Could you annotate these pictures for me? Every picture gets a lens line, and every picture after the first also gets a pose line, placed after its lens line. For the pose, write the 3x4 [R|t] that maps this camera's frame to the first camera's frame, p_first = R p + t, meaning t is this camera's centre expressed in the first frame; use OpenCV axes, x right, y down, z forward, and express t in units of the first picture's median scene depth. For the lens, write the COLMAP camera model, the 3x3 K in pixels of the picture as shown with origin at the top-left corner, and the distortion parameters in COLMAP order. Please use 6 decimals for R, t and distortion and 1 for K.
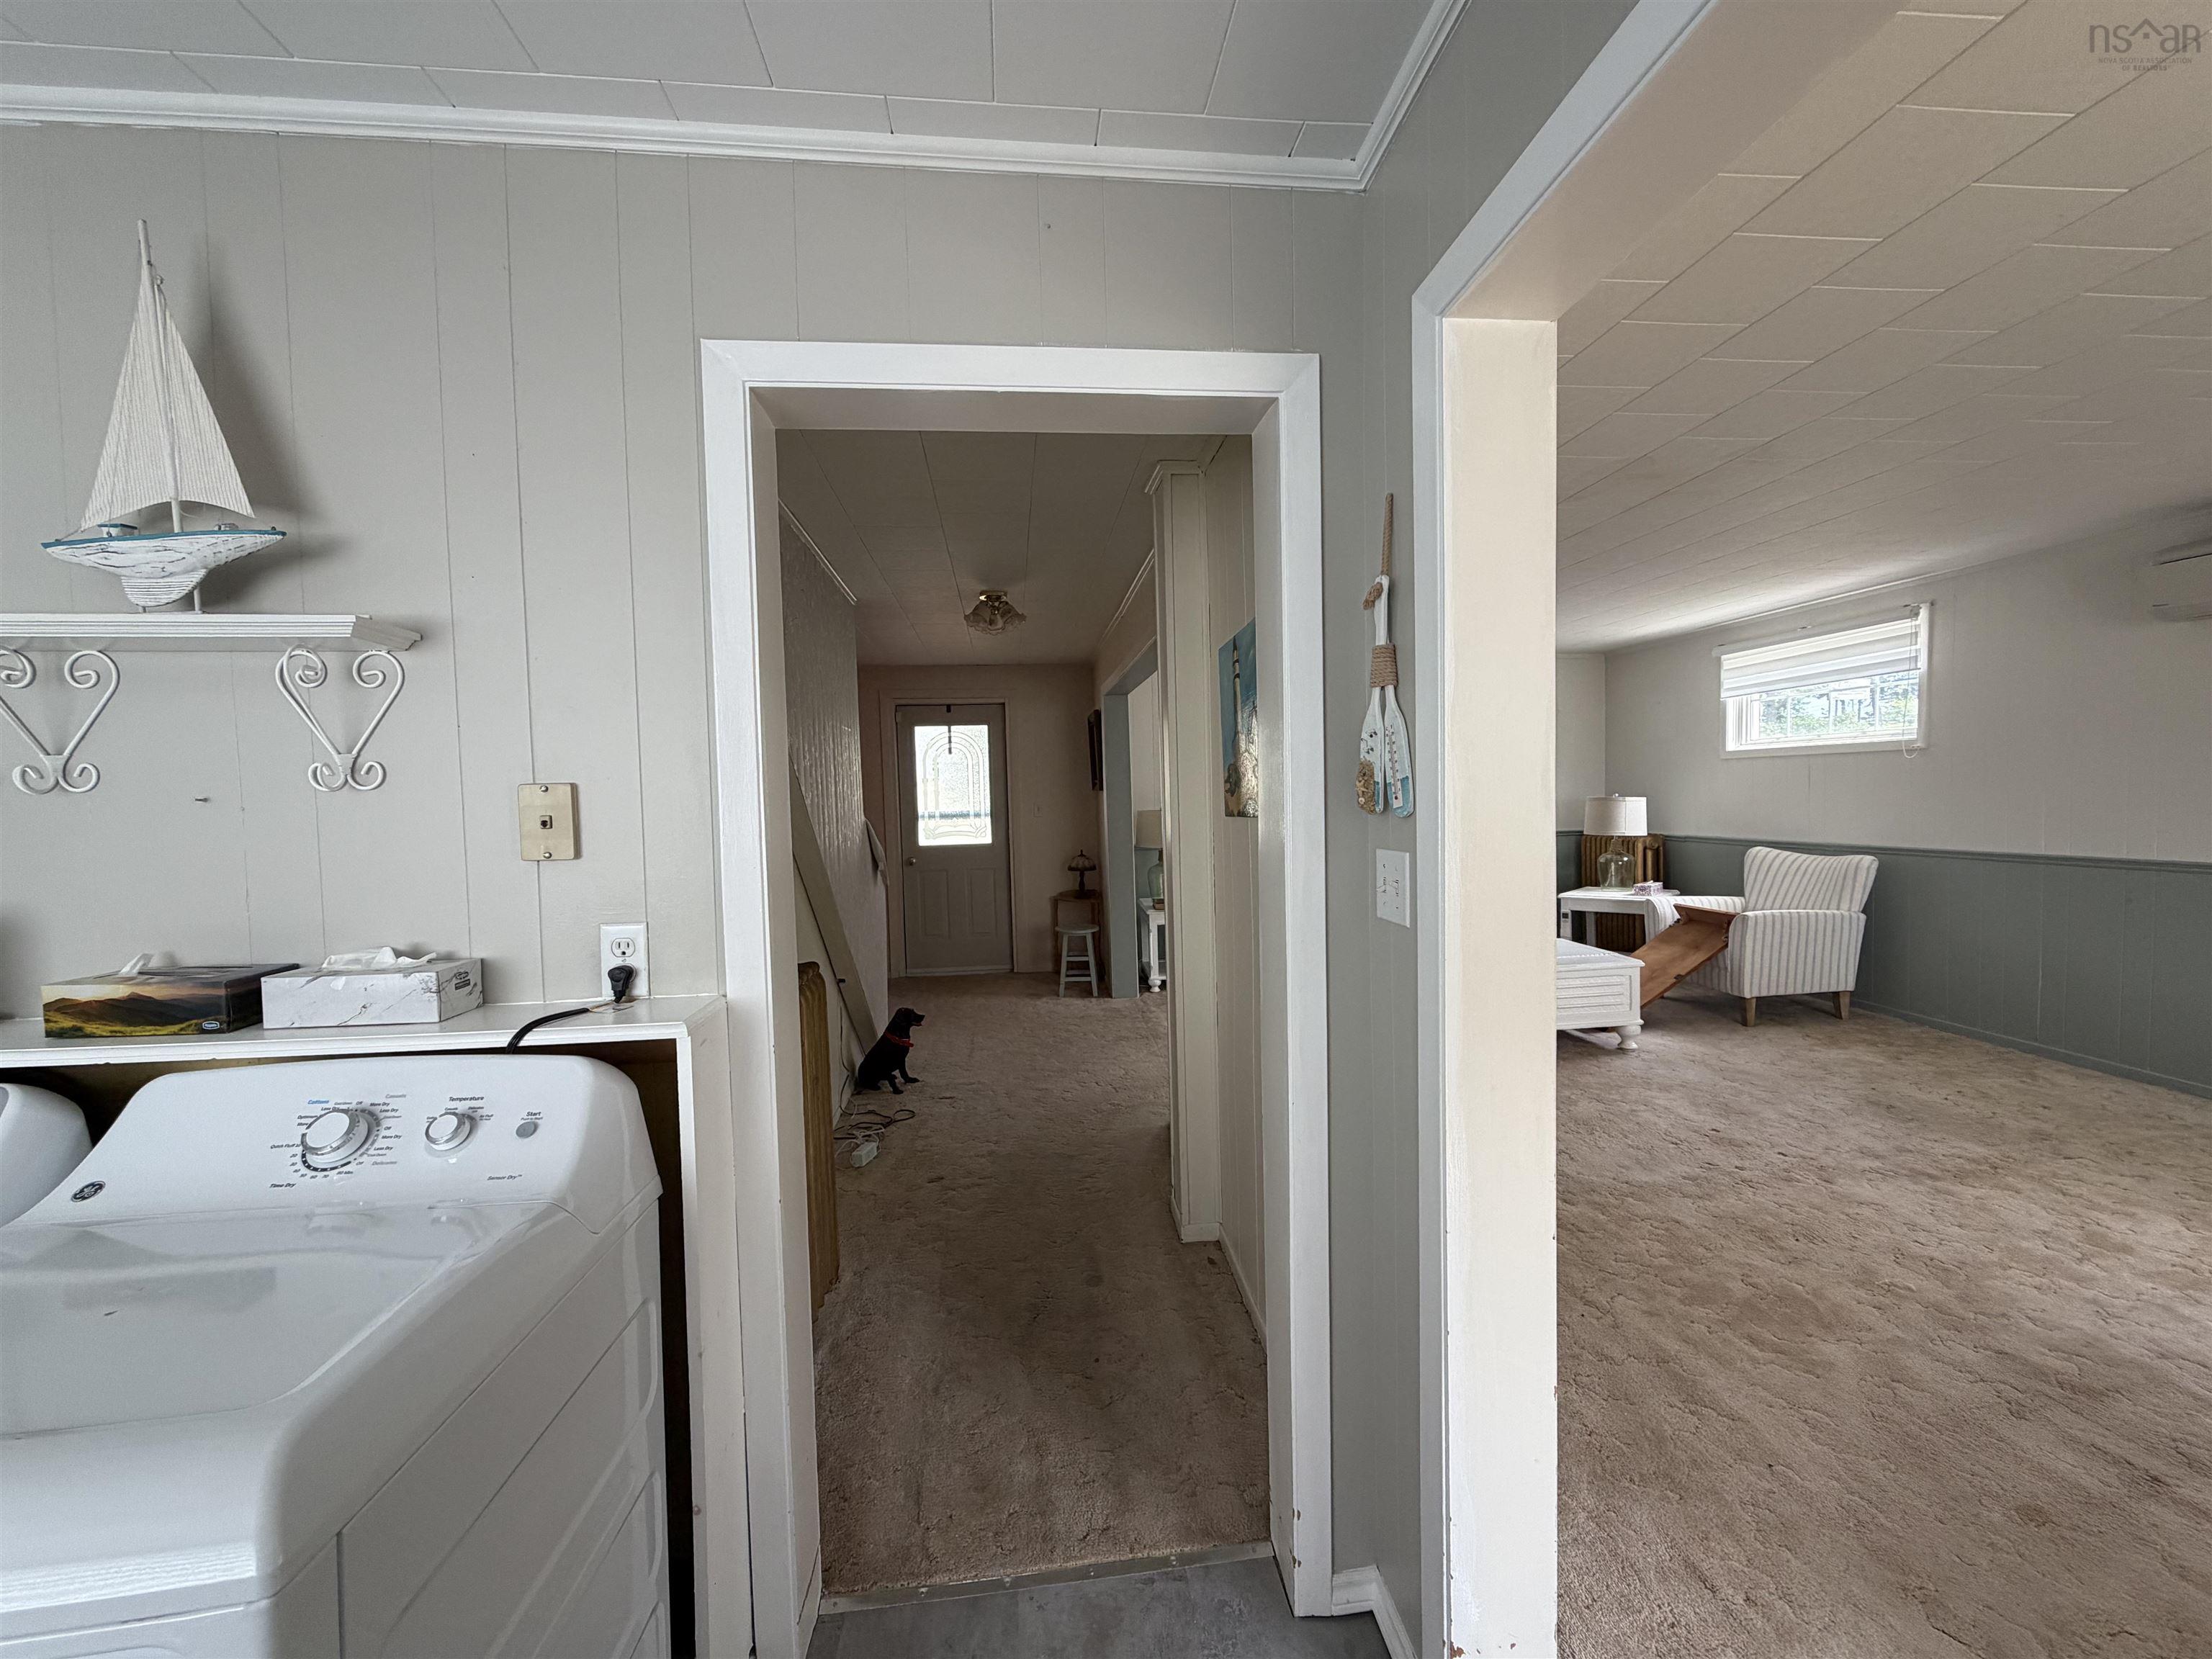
lens RADIAL K [[891.3, 0, 1105.9], [0, 891.3, 831.2], [0, 0, 1]] dist [-0.000103, 0.000486]
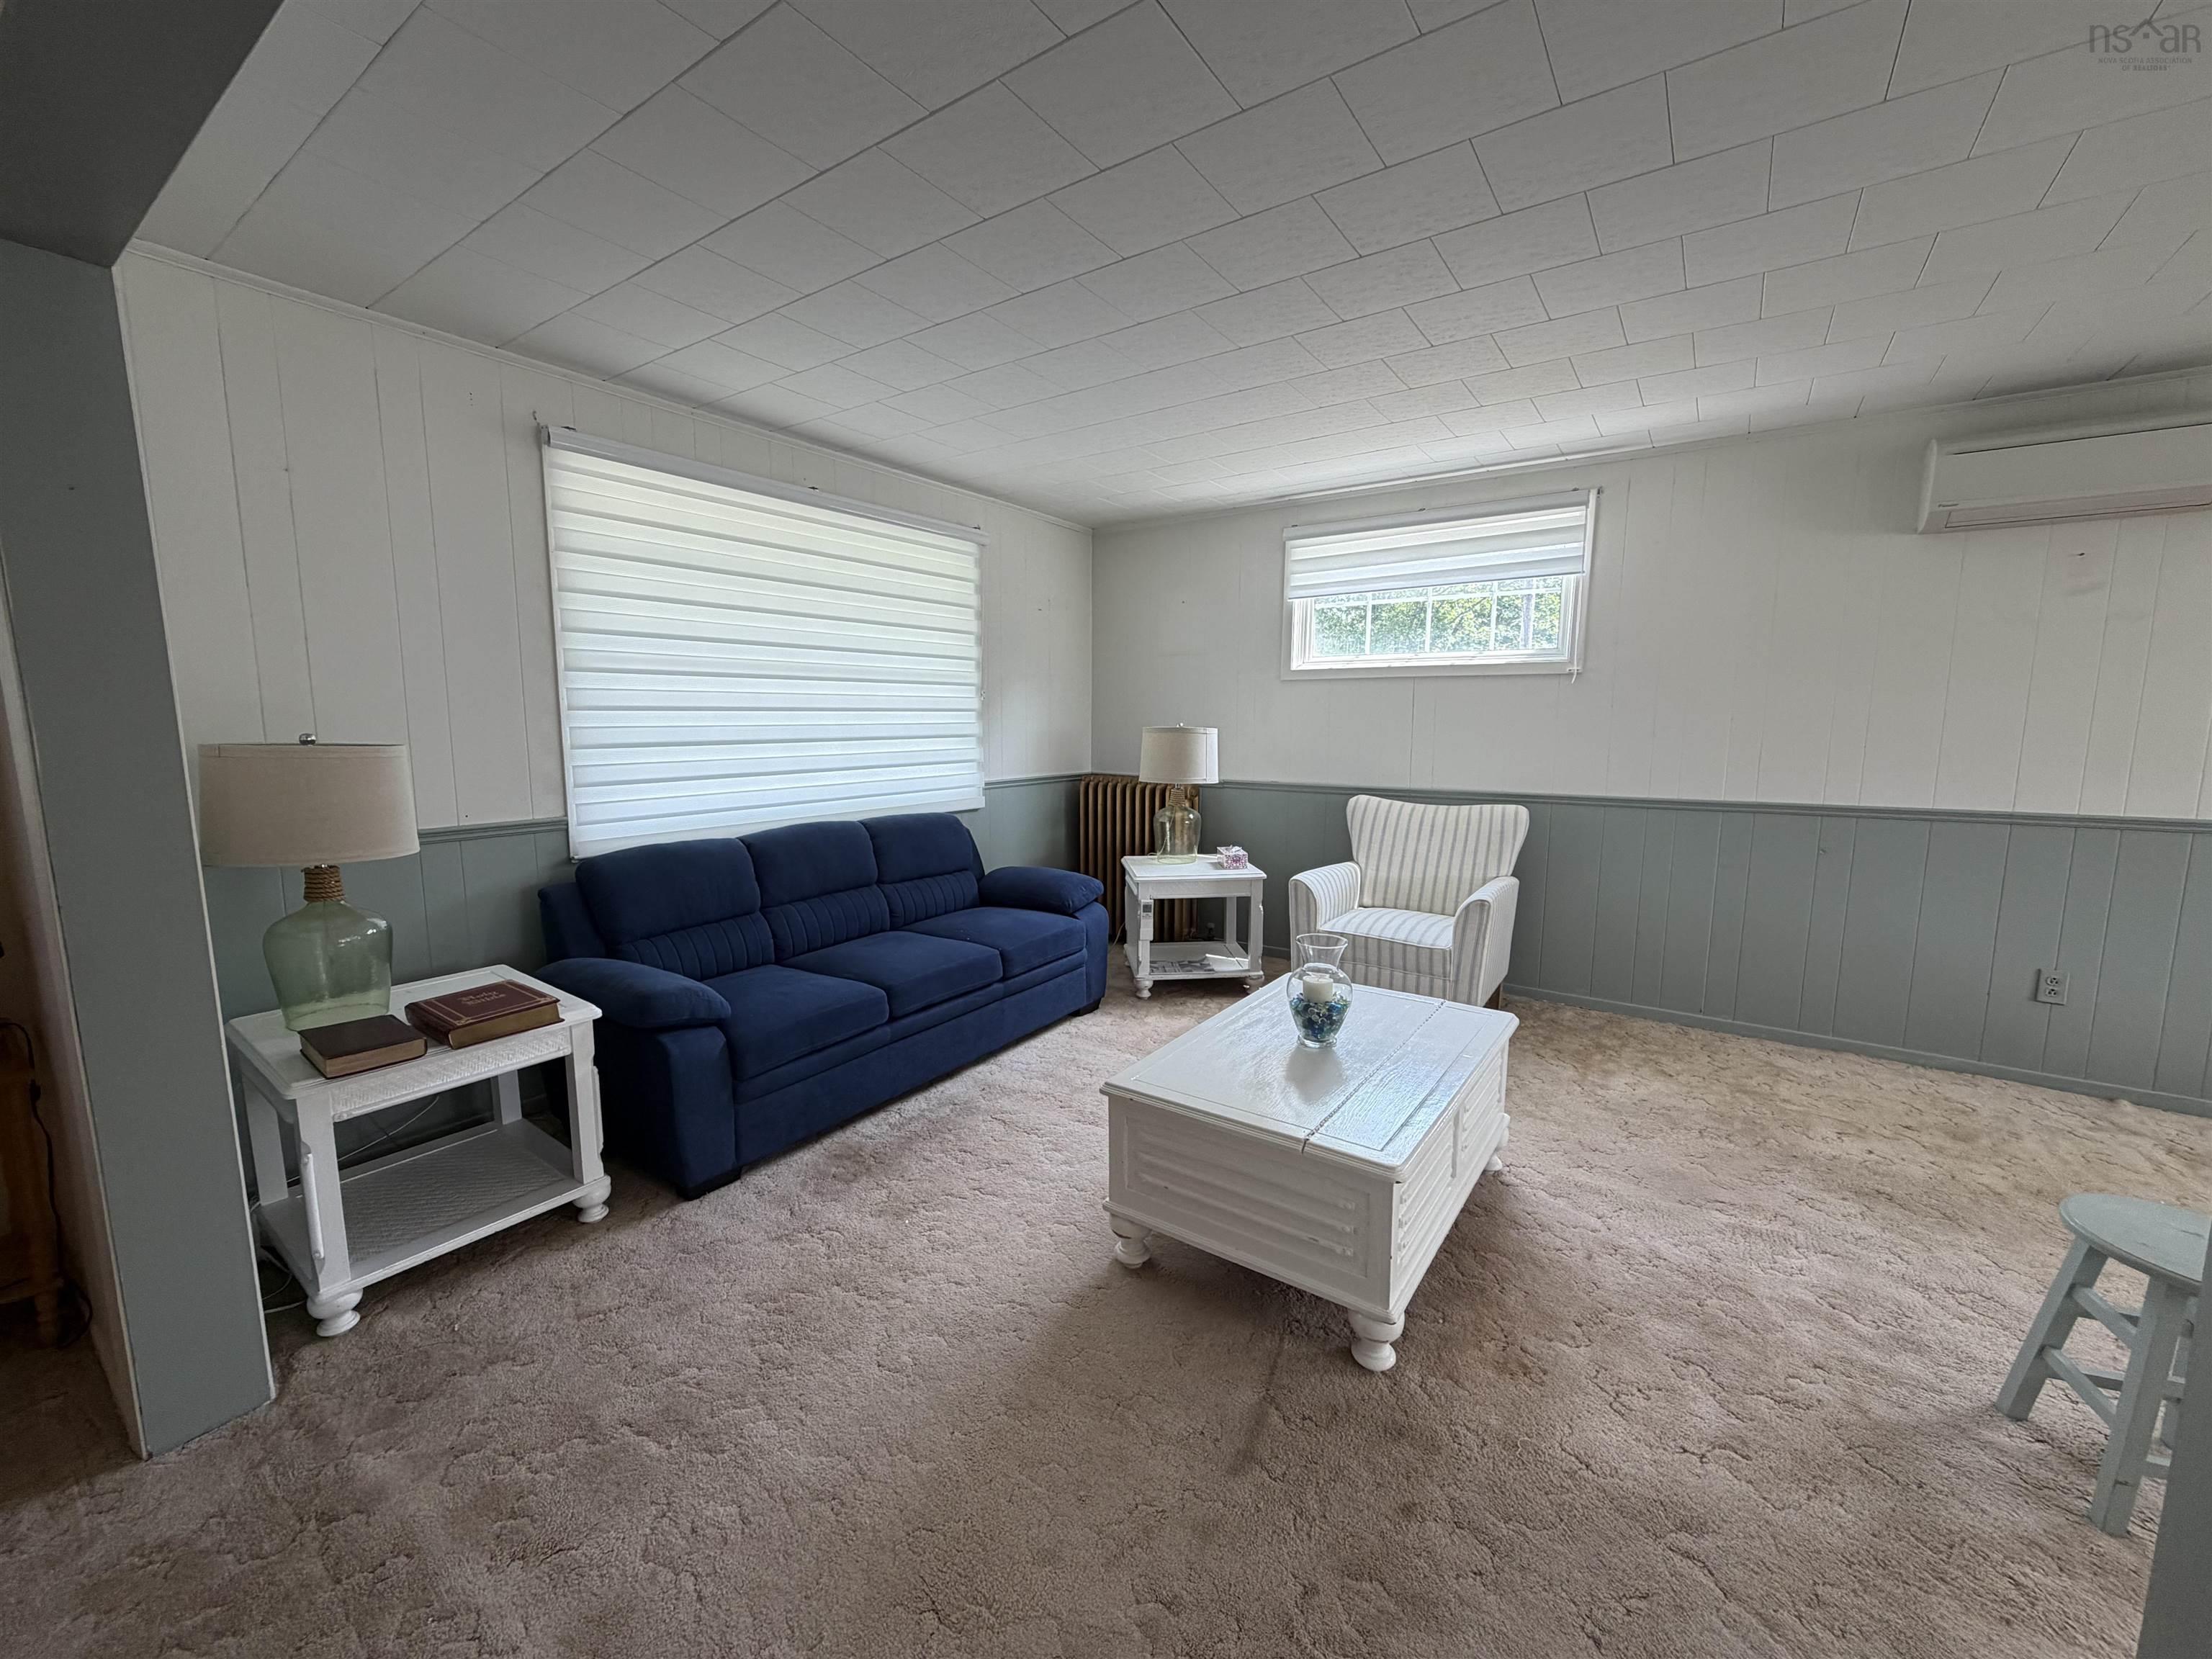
lens RADIAL K [[891.3, 0, 1104.2], [0, 891.3, 828.4], [0, 0, 1]] dist [-0.000103, 0.000486]
pose [[0.652462, -0.066814, 0.754871, 0.006565], [0.013064, 0.996949, 0.076949, -0.016777], [-0.757709, -0.040345, 0.651344, 0.691984]]
